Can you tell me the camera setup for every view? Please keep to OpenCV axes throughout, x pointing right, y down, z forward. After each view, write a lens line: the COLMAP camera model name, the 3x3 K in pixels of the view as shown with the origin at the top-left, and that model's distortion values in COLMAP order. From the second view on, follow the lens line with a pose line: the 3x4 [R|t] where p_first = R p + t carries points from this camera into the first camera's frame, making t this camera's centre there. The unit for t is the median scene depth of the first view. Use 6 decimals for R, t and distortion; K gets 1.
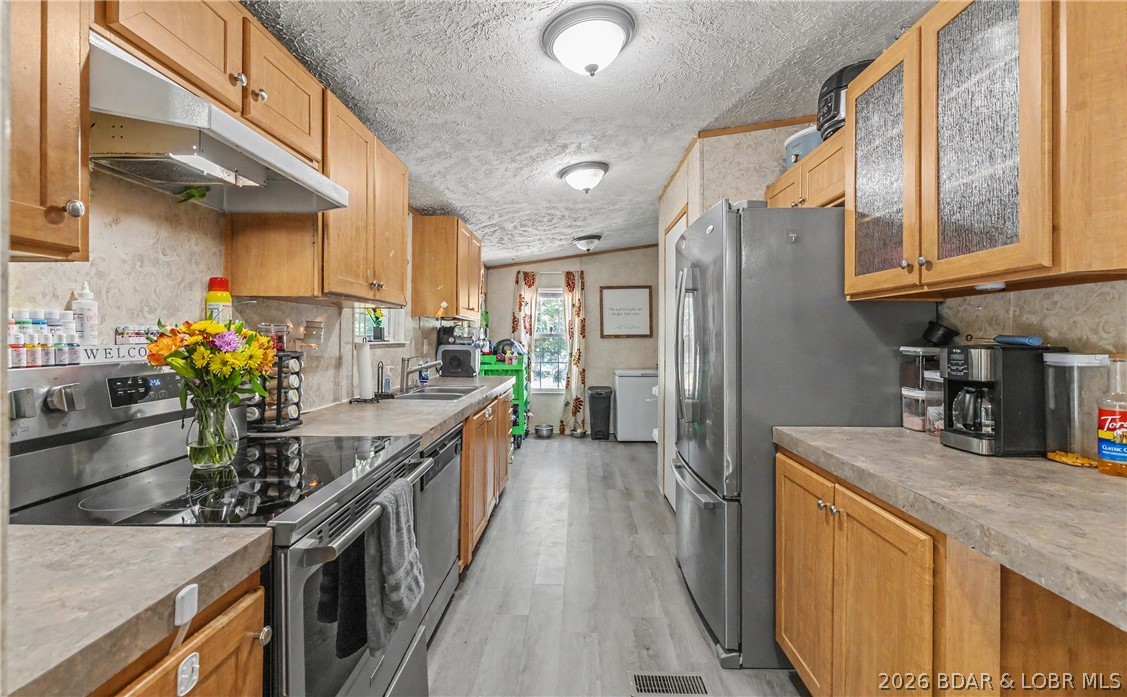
lens RADIAL K [[503.3, 0, 561.1], [0, 503.3, 341.3], [0, 0, 1]] dist [0.000693, 0.001197]
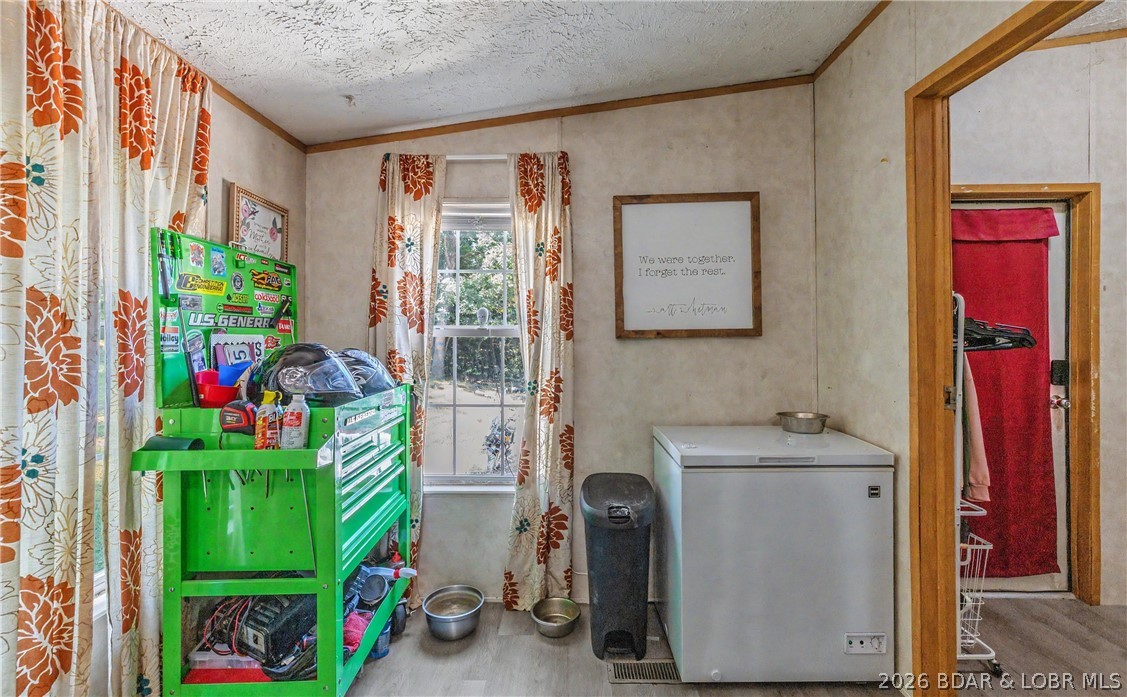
lens RADIAL K [[503.3, 0, 567.7], [0, 503.3, 340.3], [0, 0, 1]] dist [0.000693, 0.001197]
pose [[0.999826, -0.004402, 0.018138, 0.036919], [0.004458, 0.999985, -0.003051, -0.004889], [-0.018124, 0.003131, 0.999831, 0.641913]]
